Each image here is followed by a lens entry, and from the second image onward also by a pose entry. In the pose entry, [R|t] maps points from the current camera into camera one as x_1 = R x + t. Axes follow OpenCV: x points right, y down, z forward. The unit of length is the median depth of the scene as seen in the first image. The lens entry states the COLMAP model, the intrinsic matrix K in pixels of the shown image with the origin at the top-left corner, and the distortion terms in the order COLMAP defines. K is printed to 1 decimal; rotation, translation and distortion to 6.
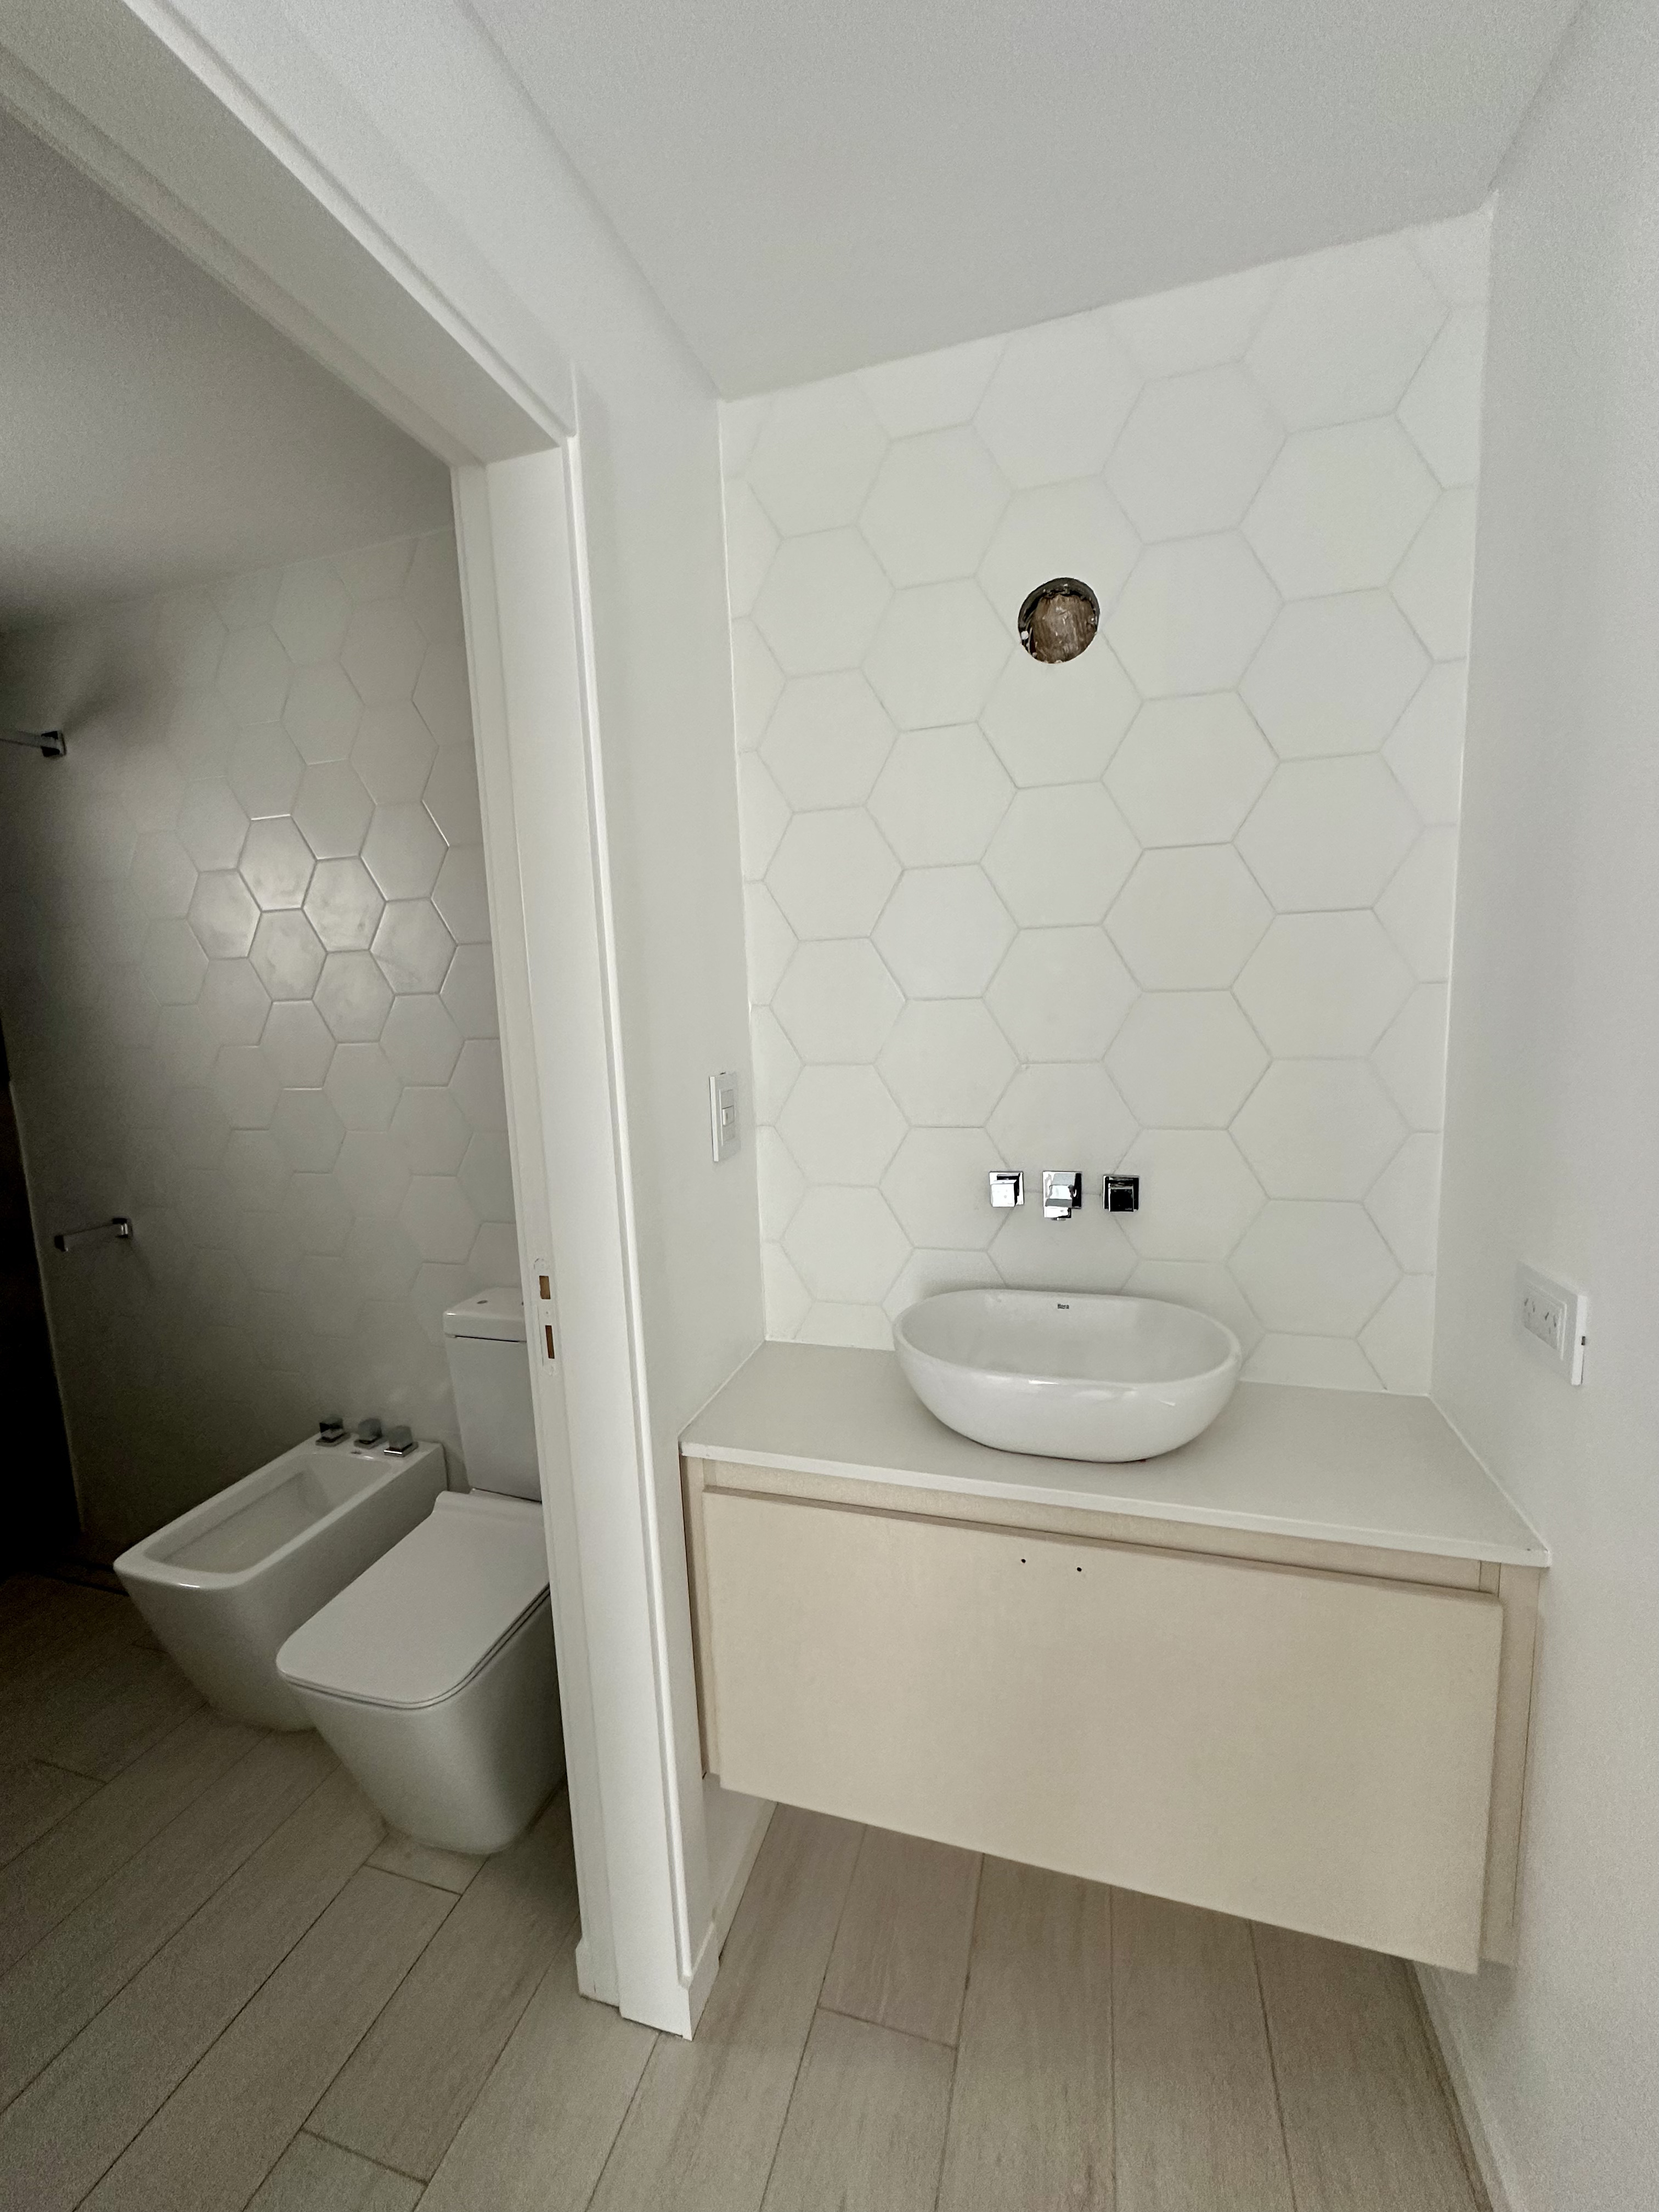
lens RADIAL K [[876.3, 0, 829.5], [0, 876.3, 1106.0], [0, 0, 1]] dist [-0.001996, -0.000192]
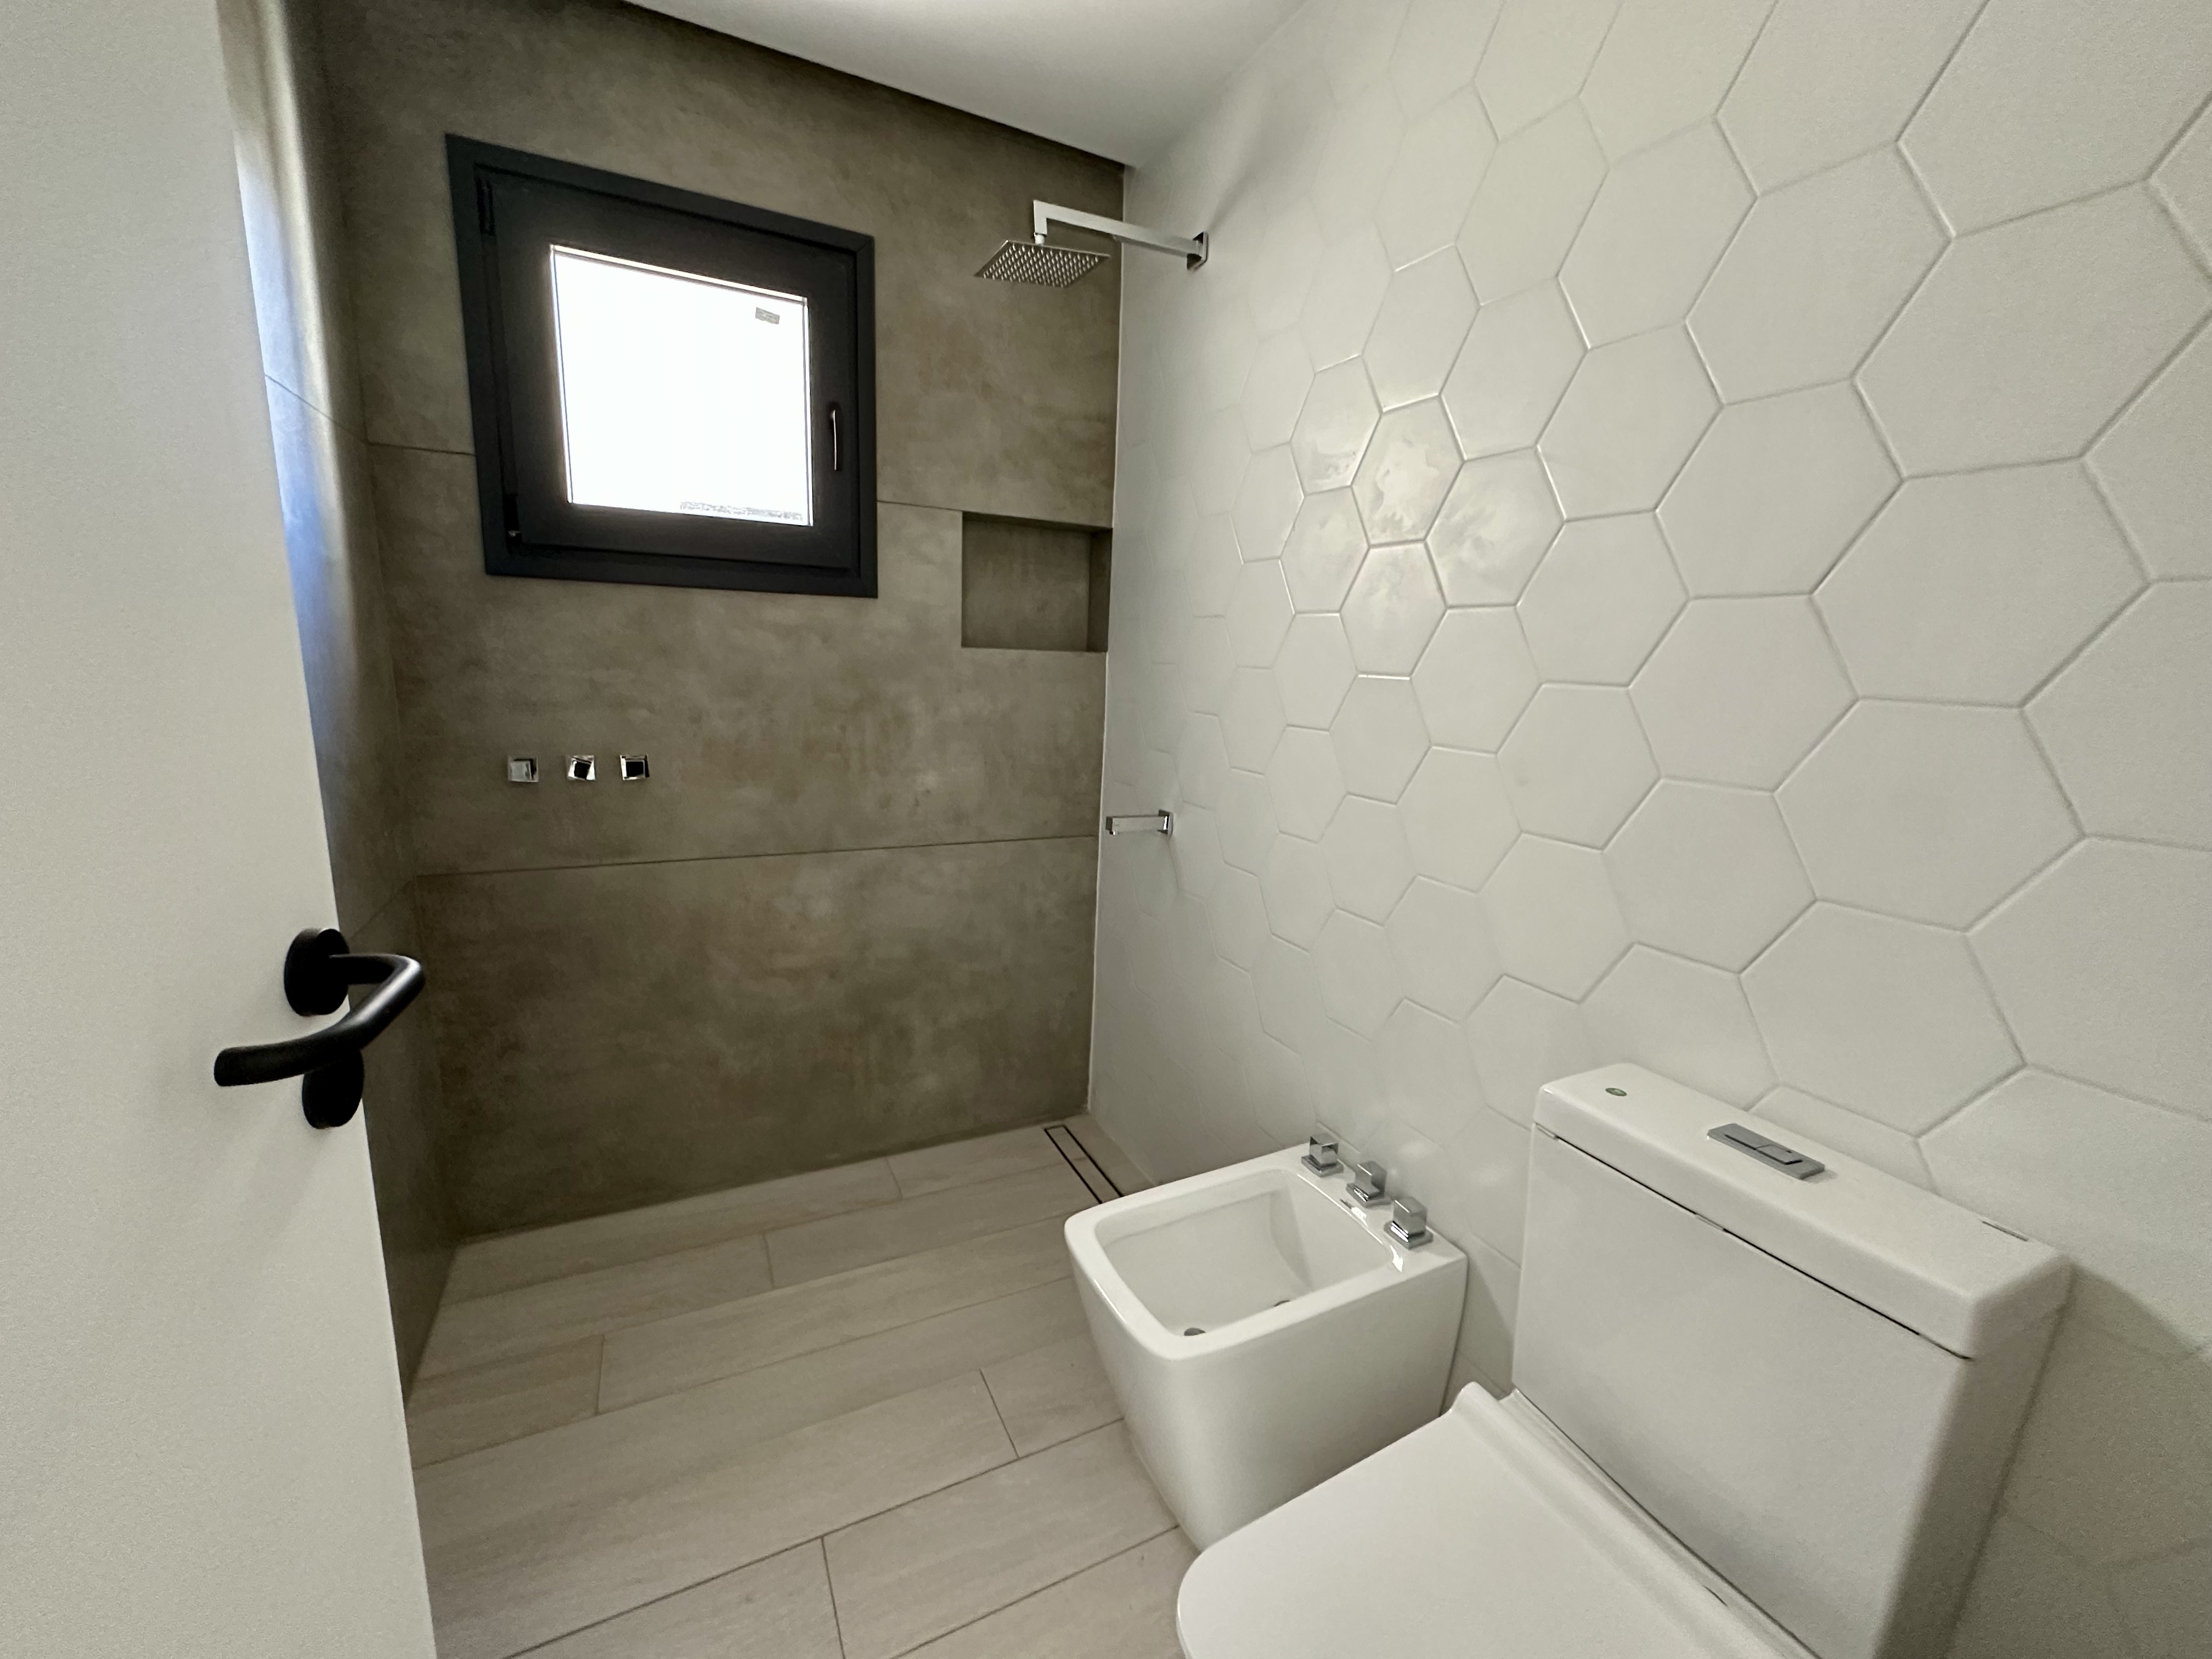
lens RADIAL K [[876.3, 0, 1106.0], [0, 876.3, 829.5], [0, 0, 1]] dist [-0.001996, -0.000192]
pose [[0.681364, 0.206661, -0.702164, -0.238945], [-0.159885, 0.978169, 0.132746, 0.040371], [0.714269, 0.021817, 0.699531, 0.360638]]
